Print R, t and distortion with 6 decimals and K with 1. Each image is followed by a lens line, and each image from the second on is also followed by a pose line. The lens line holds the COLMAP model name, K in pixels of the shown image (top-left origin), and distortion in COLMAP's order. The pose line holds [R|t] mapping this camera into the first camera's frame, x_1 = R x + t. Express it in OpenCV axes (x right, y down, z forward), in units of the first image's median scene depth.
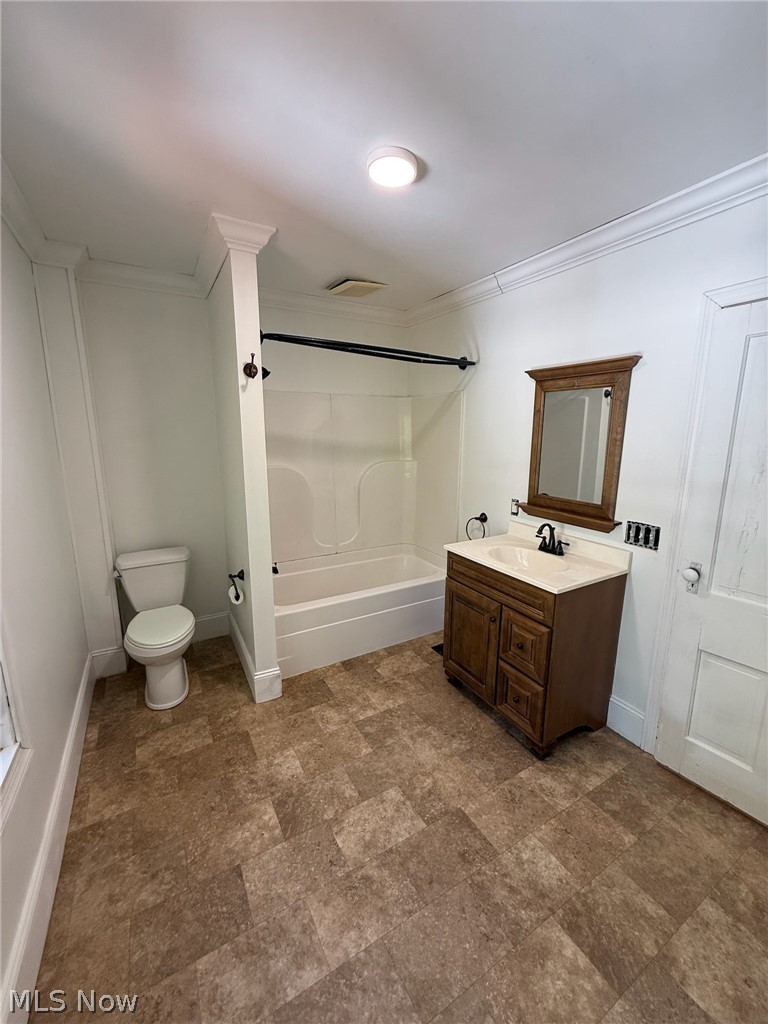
lens RADIAL K [[407.2, 0, 385.6], [0, 407.2, 508.7], [0, 0, 1]] dist [0.000049, 0.000260]
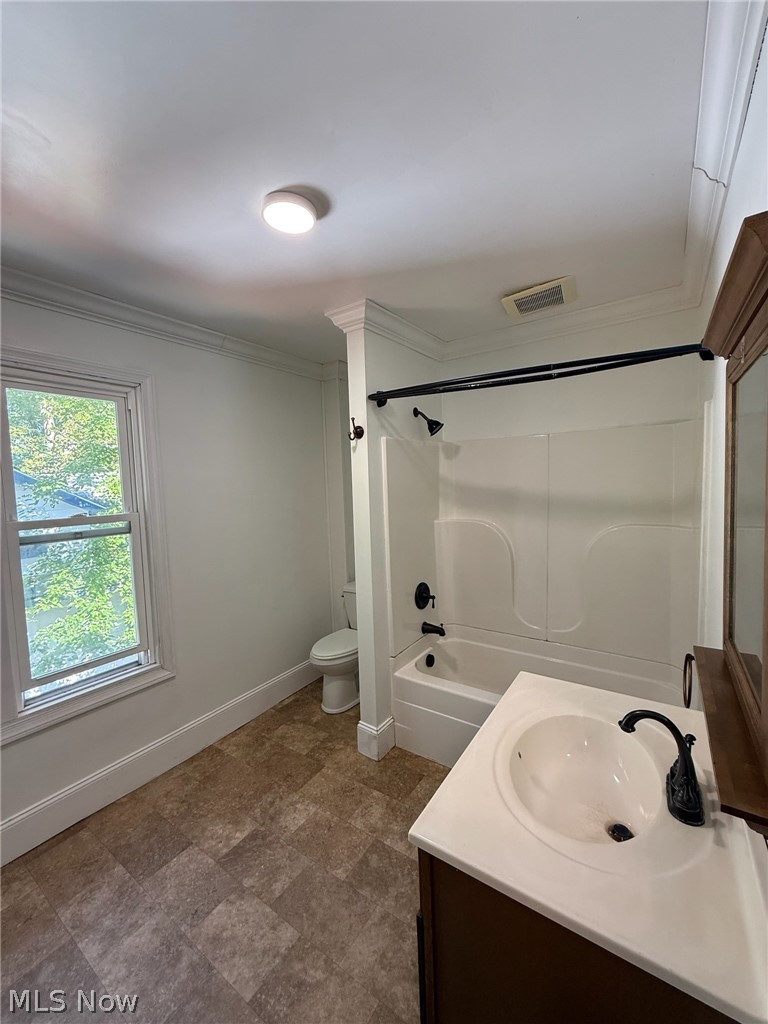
lens RADIAL K [[407.2, 0, 385.6], [0, 407.2, 508.7], [0, 0, 1]] dist [0.000049, 0.000260]
pose [[0.433460, 0.043388, -0.900128, 0.748384], [-0.135508, 0.990622, -0.017505, -0.140649], [0.890926, 0.129562, 0.435275, 0.673859]]
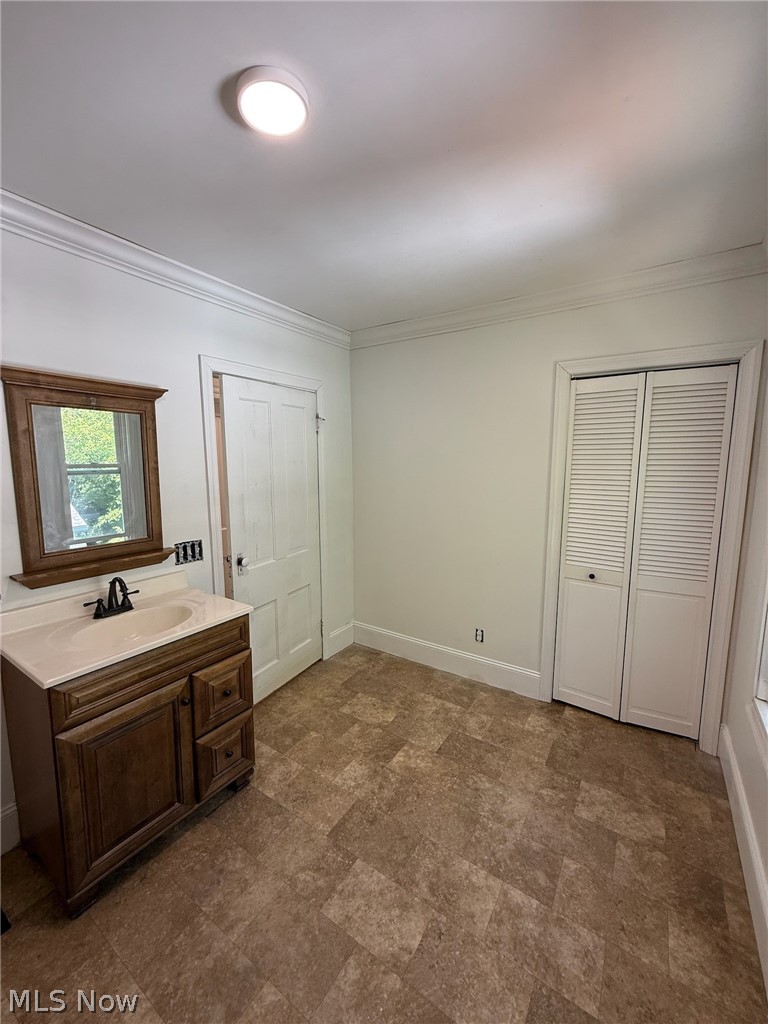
lens RADIAL K [[407.2, 0, 385.6], [0, 407.2, 508.7], [0, 0, 1]] dist [0.000049, 0.000260]
pose [[-0.445962, -0.116440, 0.887445, -0.611736], [0.163998, 0.964086, 0.208909, -0.202015], [-0.879899, 0.238704, -0.410850, 0.992572]]
